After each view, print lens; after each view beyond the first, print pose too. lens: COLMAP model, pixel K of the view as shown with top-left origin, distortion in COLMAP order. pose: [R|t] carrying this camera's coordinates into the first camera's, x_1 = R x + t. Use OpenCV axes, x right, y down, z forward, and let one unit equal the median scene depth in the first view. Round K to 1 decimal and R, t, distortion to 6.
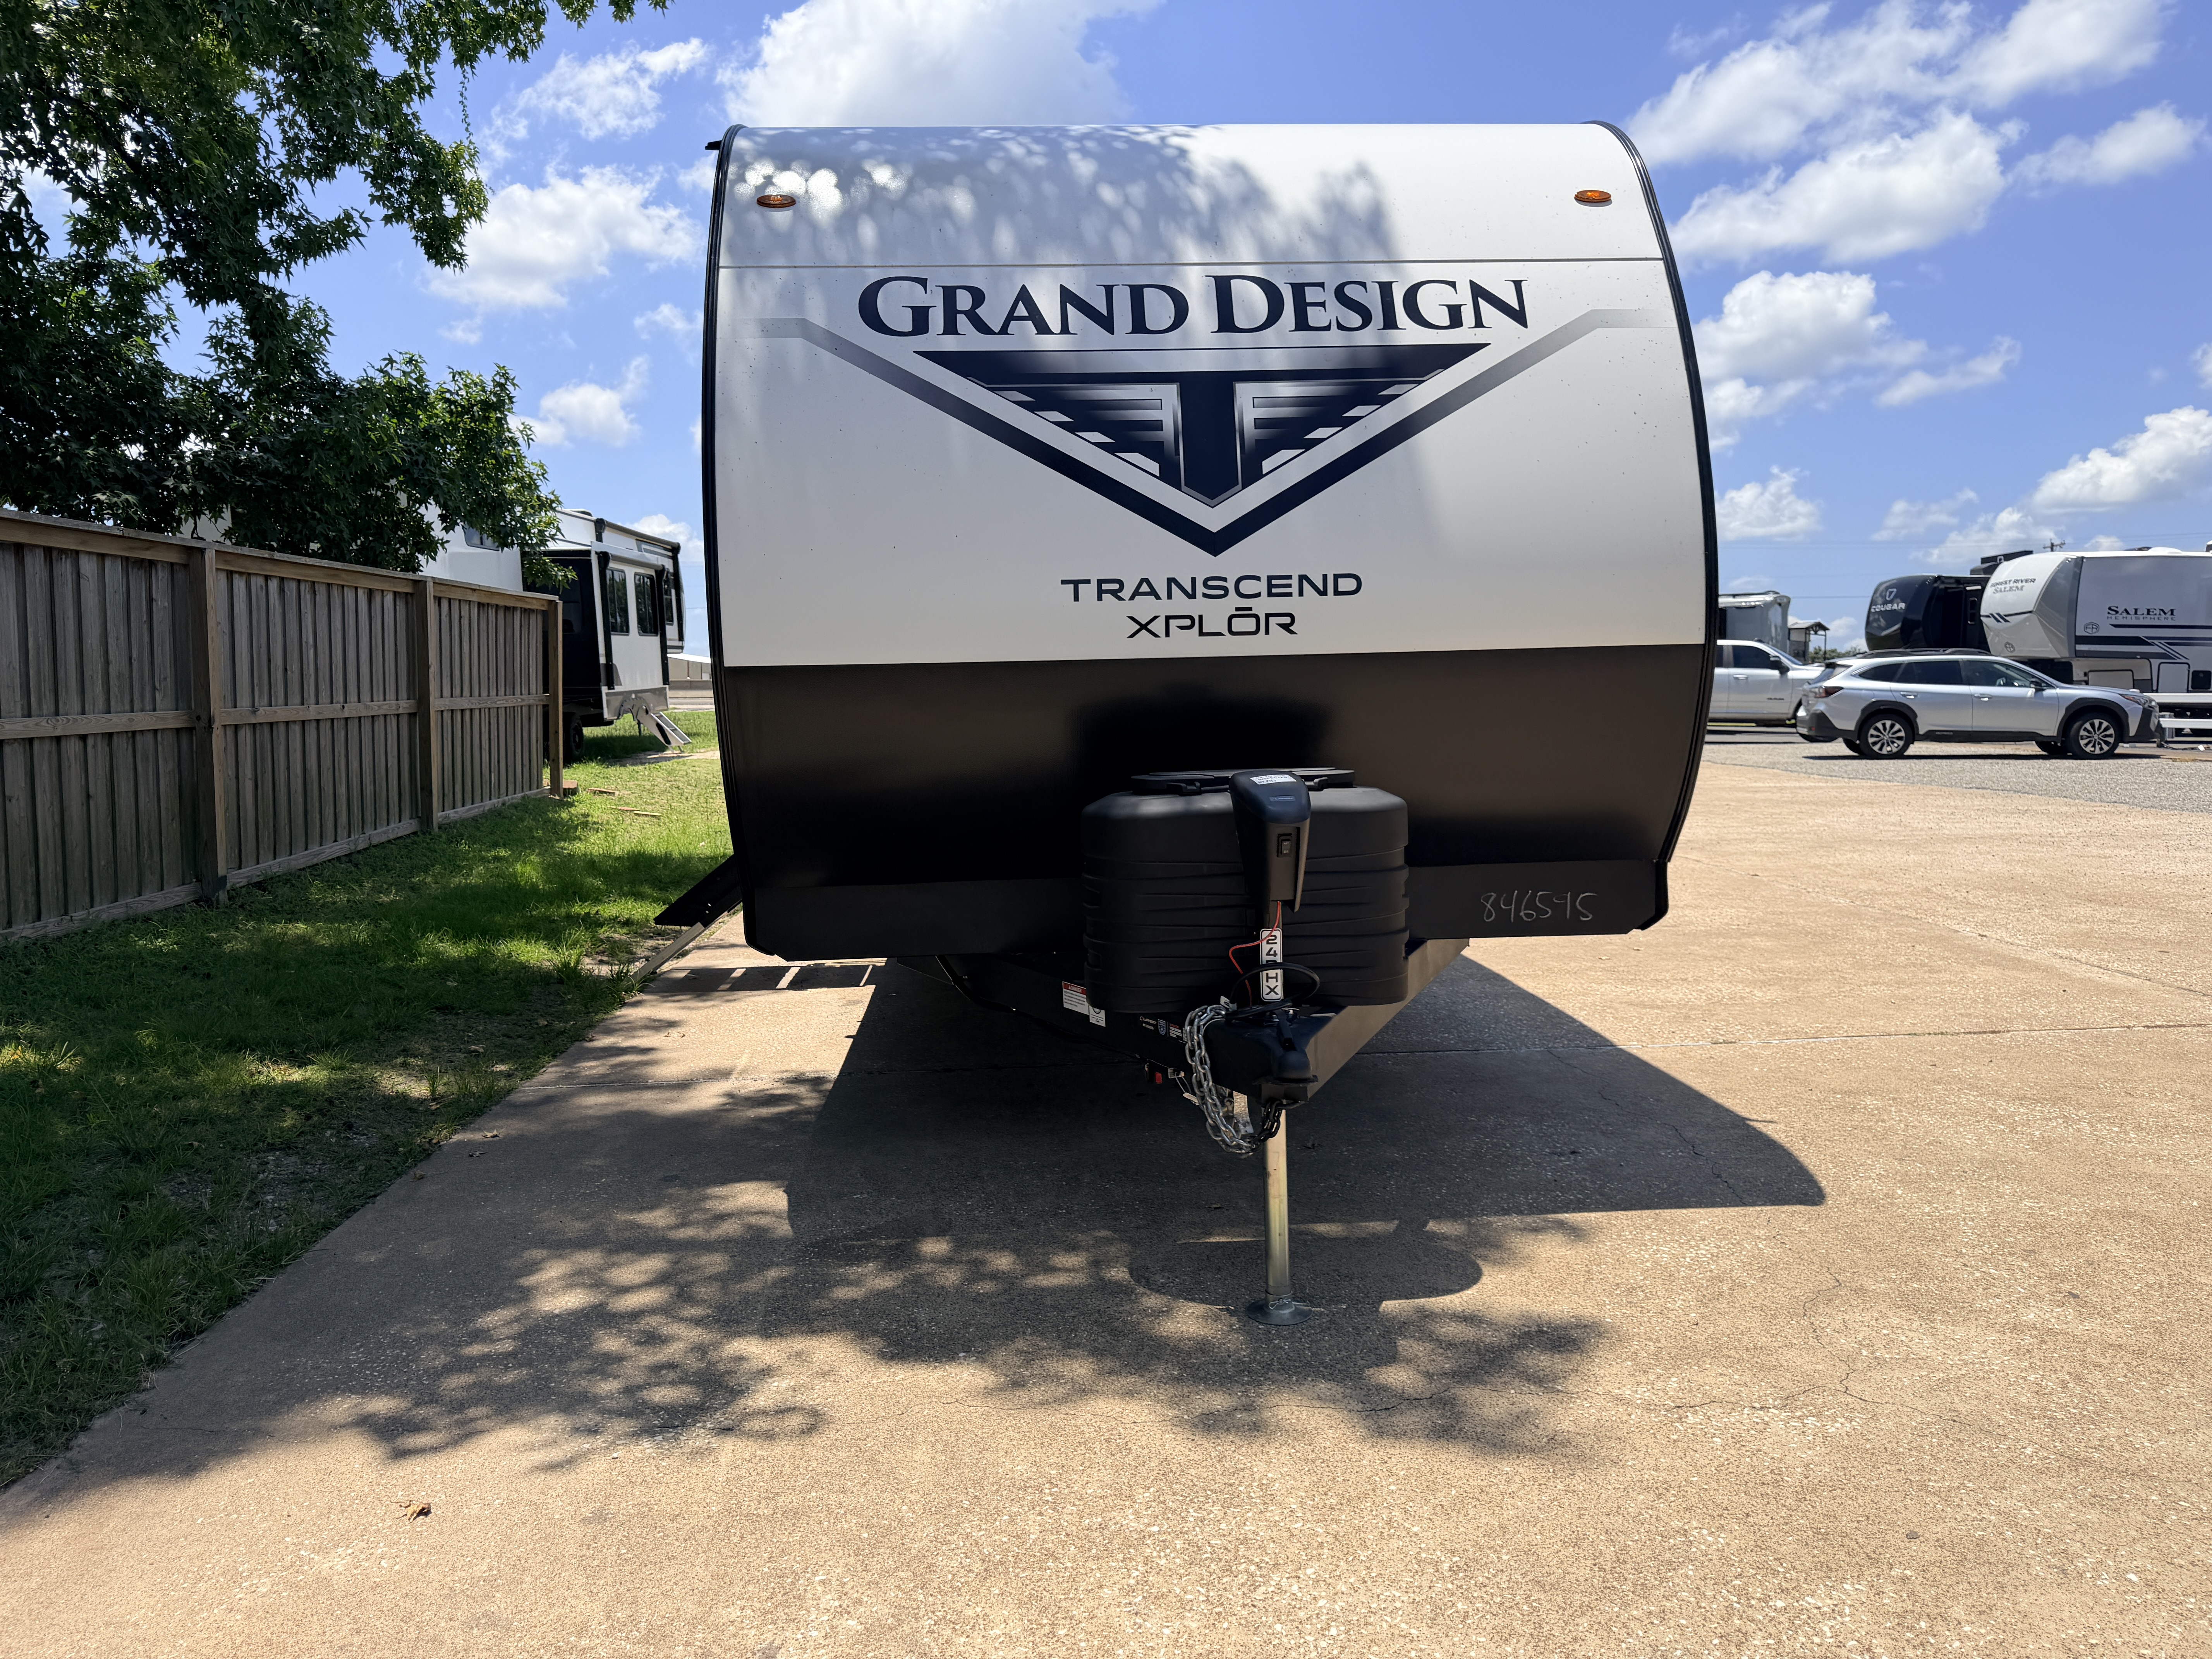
lens RADIAL K [[1526.3, 0, 1094.7], [0, 1526.3, 863.8], [0, 0, 1]] dist [0.171510, -0.286558]
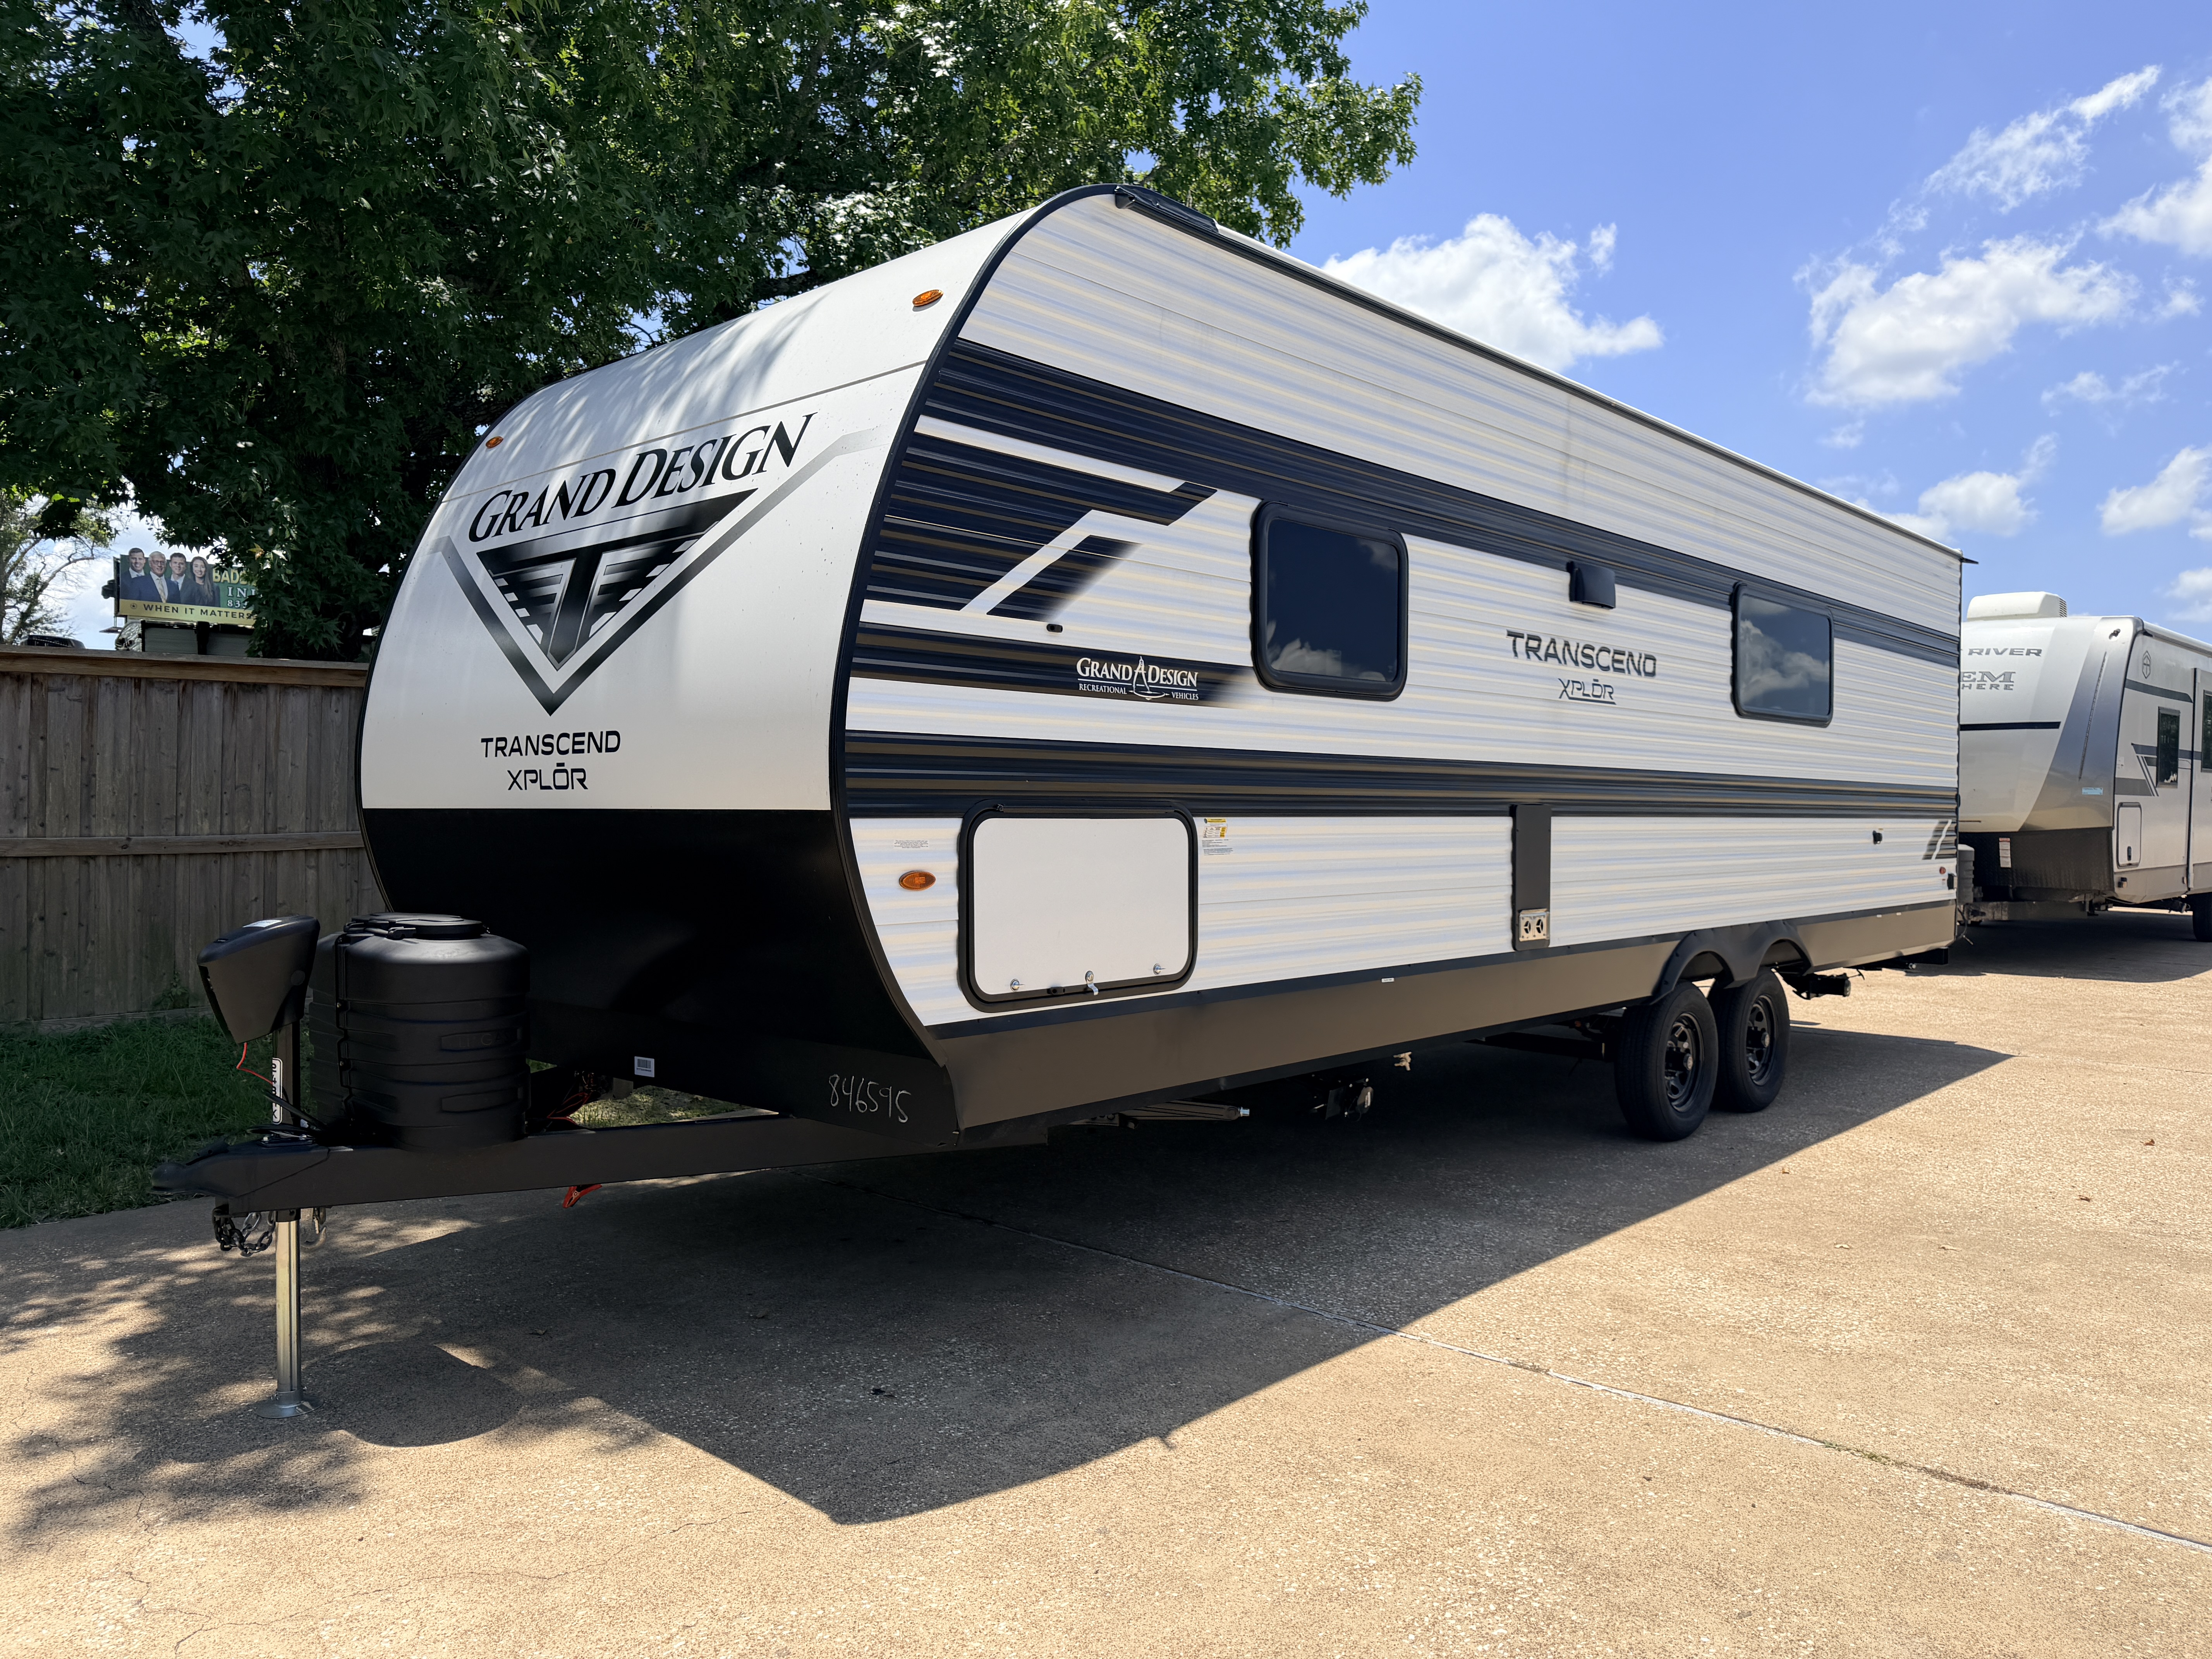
lens RADIAL K [[1575.3, 0, 1105.9], [0, 1575.3, 890.2], [0, 0, 1]] dist [0.004891, -0.006279]
pose [[0.690219, 0.062398, -0.720906, 1.138640], [-0.099924, 0.994949, -0.009553, -0.107708], [0.716668, 0.078629, 0.692967, 0.528528]]
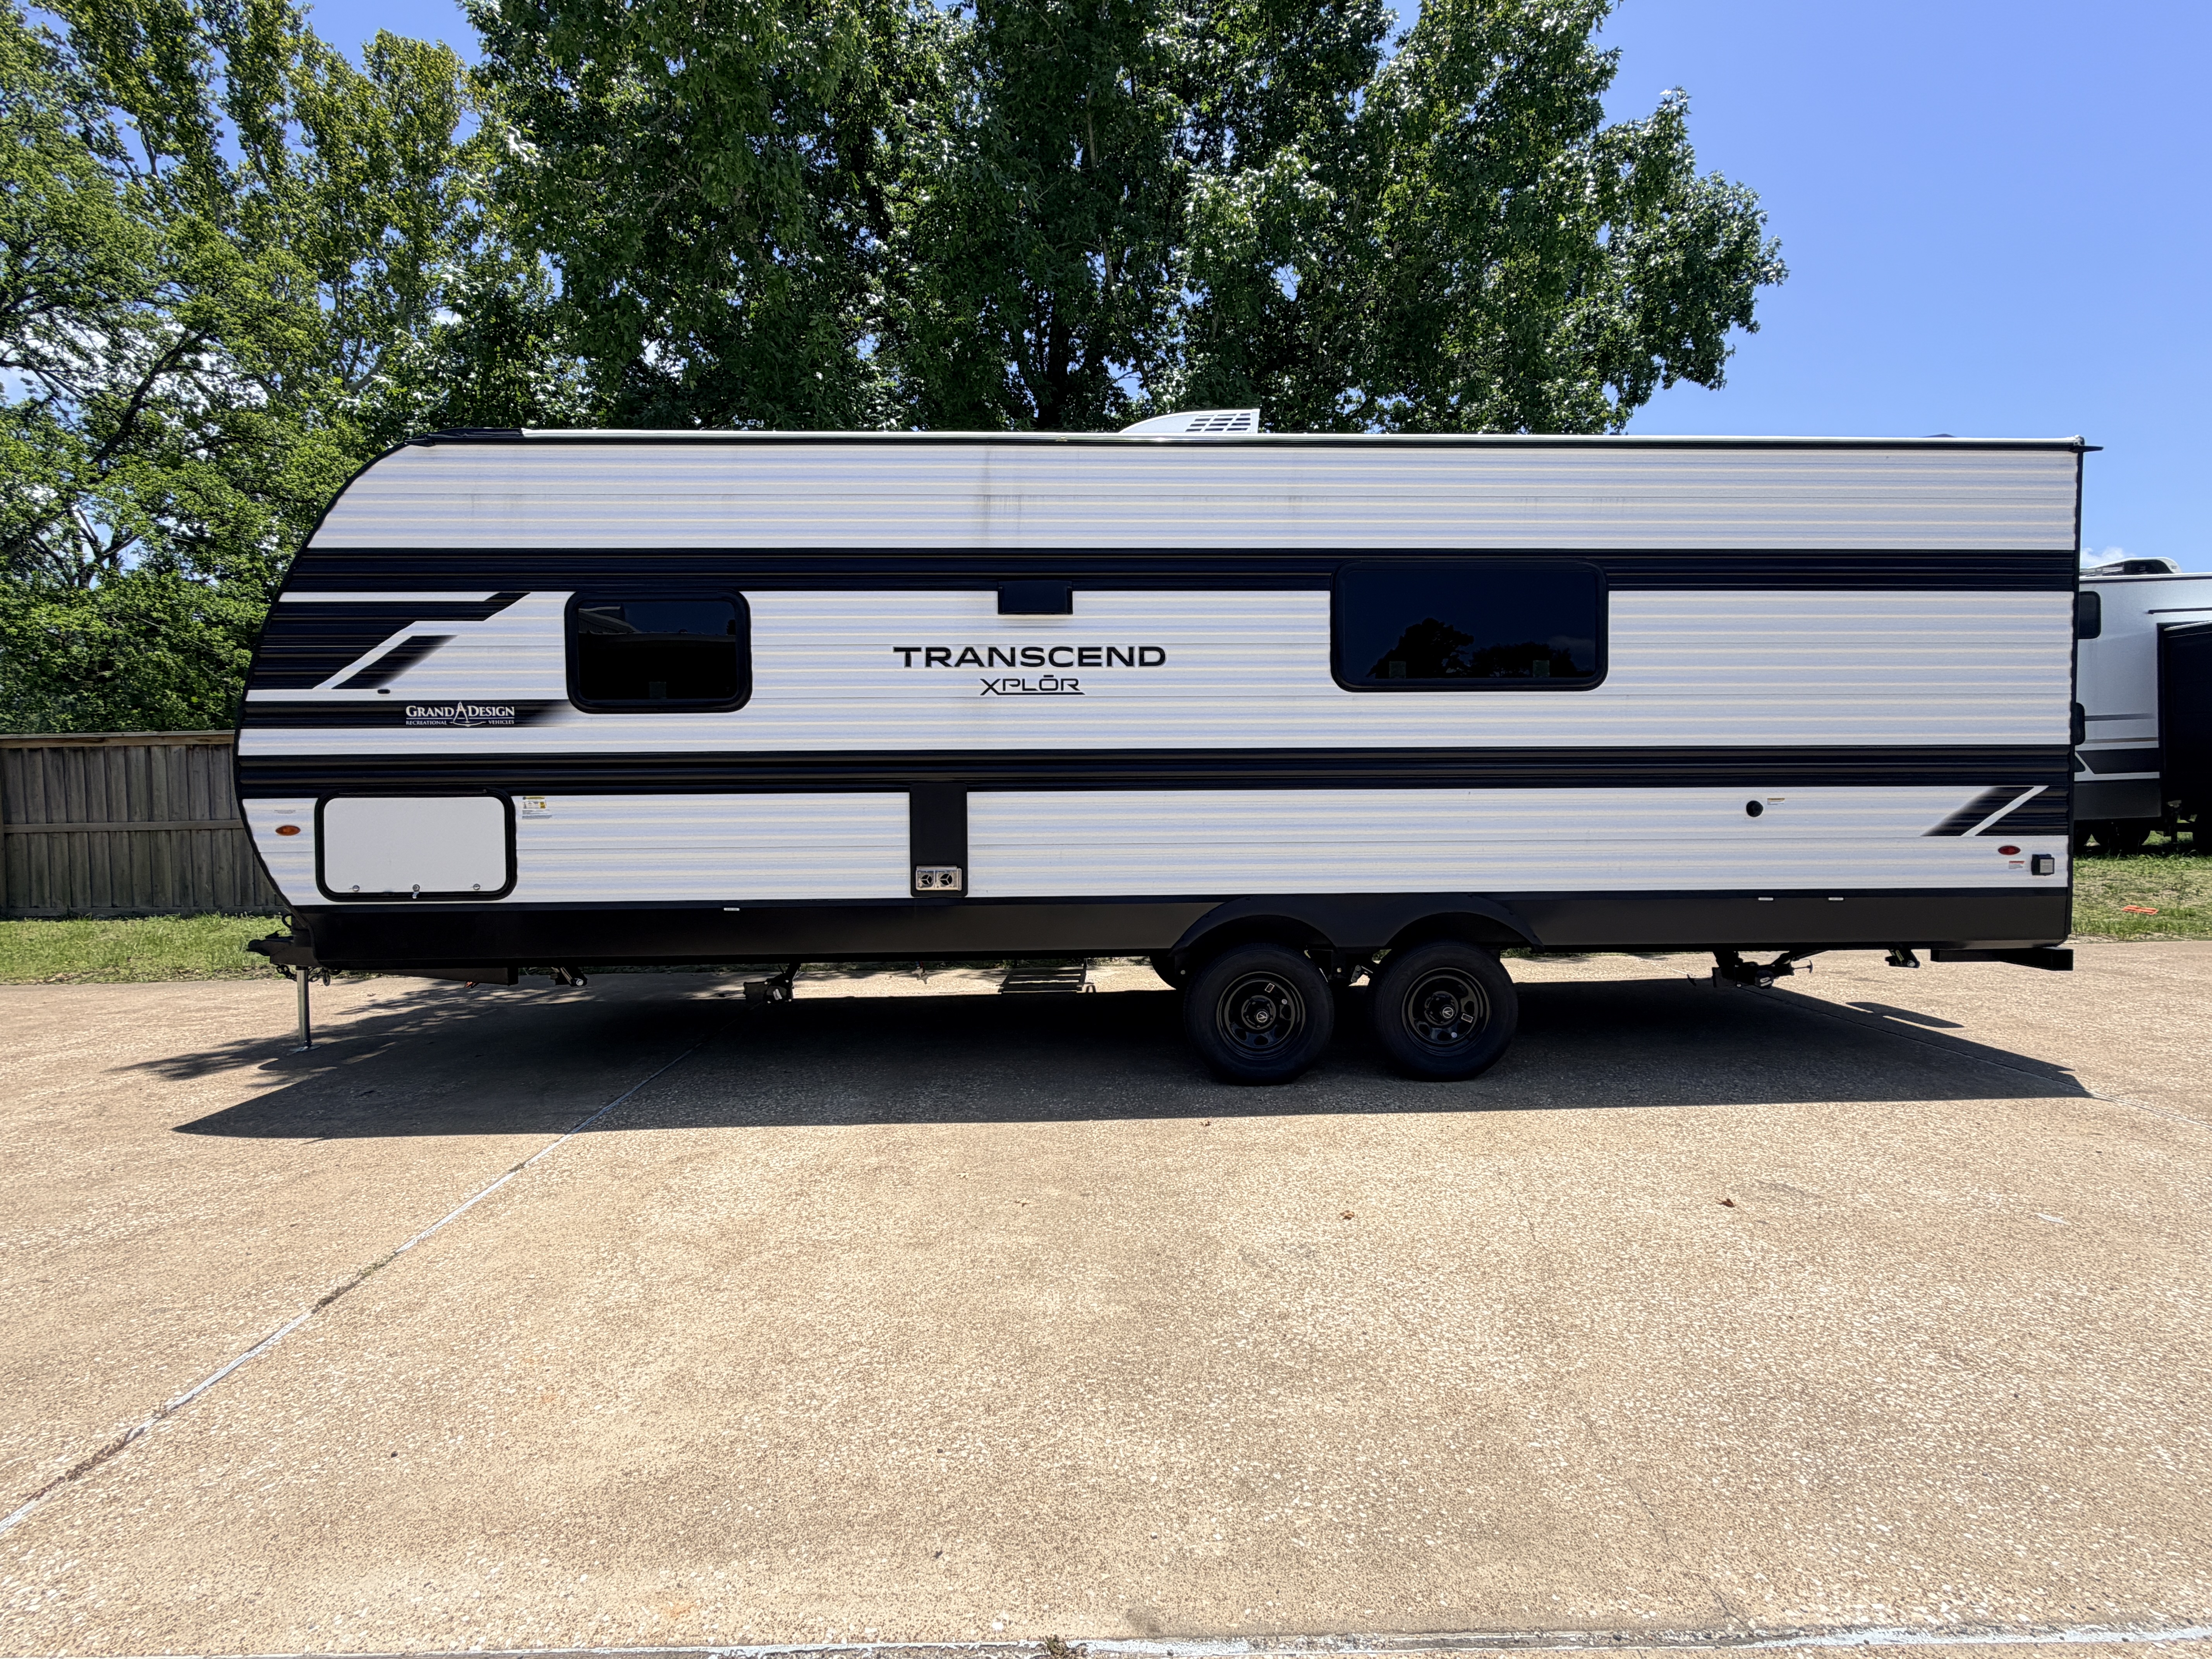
lens RADIAL K [[1024.6, 0, 1106.3], [0, 1024.6, 887.4], [0, 0, 1]] dist [-0.002313, -0.000468]
pose [[-0.021224, 0.106450, -0.994092, 1.550707], [-0.101999, 0.988897, 0.108071, -0.268078], [0.994558, 0.103690, -0.010130, 2.031616]]
